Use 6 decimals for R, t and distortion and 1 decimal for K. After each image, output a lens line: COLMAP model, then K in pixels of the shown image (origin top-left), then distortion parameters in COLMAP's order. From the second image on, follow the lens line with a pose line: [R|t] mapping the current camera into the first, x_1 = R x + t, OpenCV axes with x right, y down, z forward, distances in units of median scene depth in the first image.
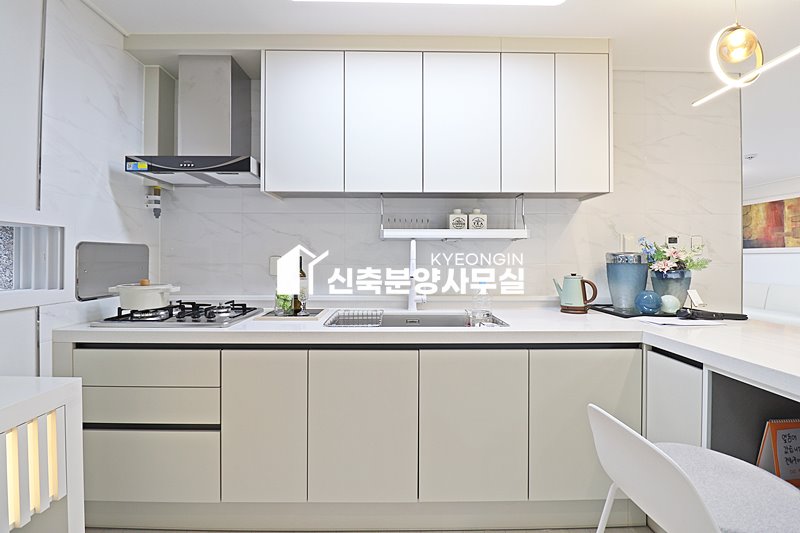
lens RADIAL K [[370.2, 0, 397.7], [0, 370.2, 258.3], [0, 0, 1]] dist [-0.007154, -0.009774]
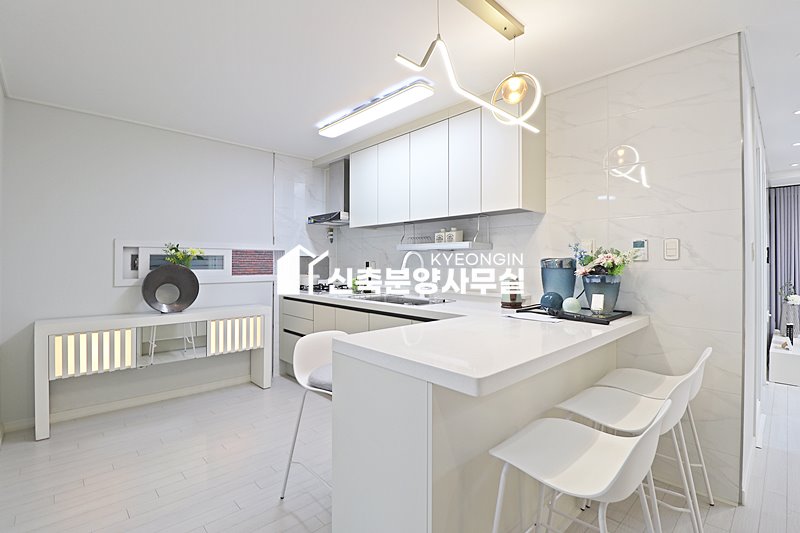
lens RADIAL K [[370.2, 0, 400.4], [0, 370.2, 260.6], [0, 0, 1]] dist [-0.007154, -0.009774]
pose [[0.677001, -0.004619, -0.735967, 1.125201], [-0.004631, 0.999934, -0.010536, 0.005890], [0.735967, 0.010542, 0.676935, -0.094660]]
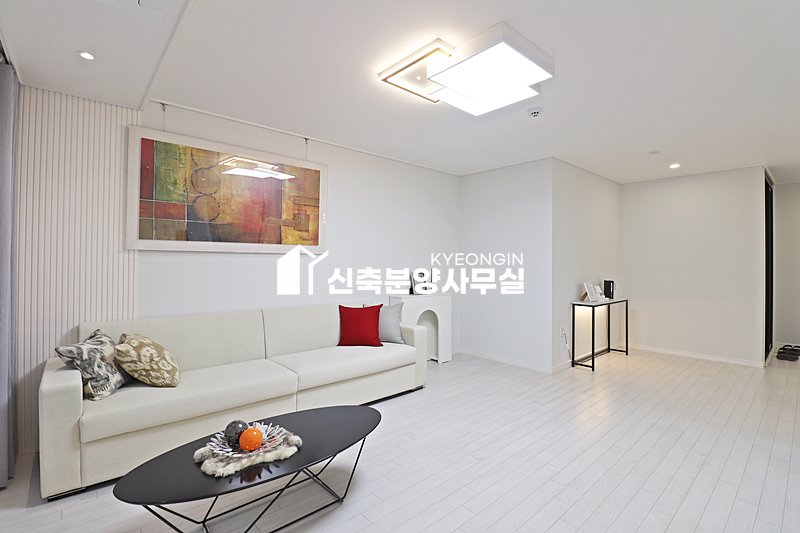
lens RADIAL K [[370.2, 0, 400.3], [0, 370.2, 257.8], [0, 0, 1]] dist [-0.007154, -0.009774]
pose [[-0.651227, -0.000176, 0.758883, 1.241463], [-0.006808, 0.999961, -0.005611, -0.014708], [-0.758852, -0.008820, -0.651203, 3.245259]]
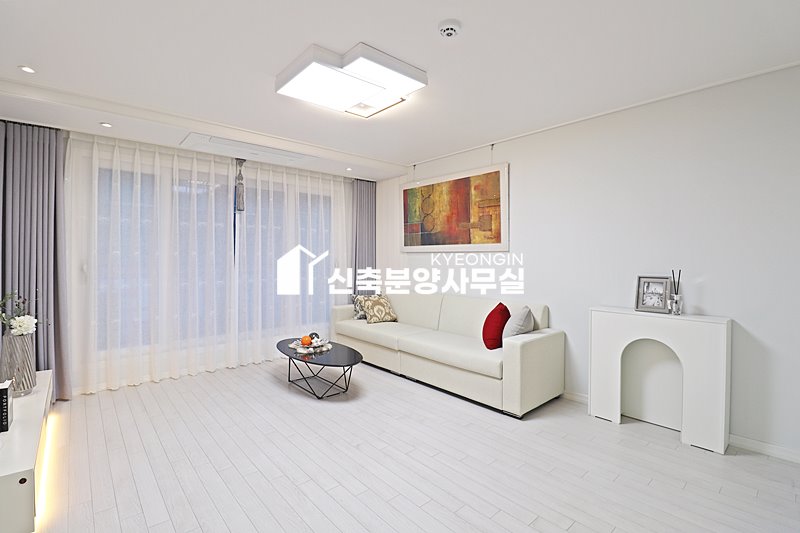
lens RADIAL K [[370.2, 0, 403.5], [0, 370.2, 258.9], [0, 0, 1]] dist [-0.007154, -0.009774]
pose [[0.752759, 0.000359, 0.658297, 1.275627], [-0.001800, 0.999997, 0.001512, -0.004459], [-0.658294, -0.002323, 0.752757, 1.403630]]
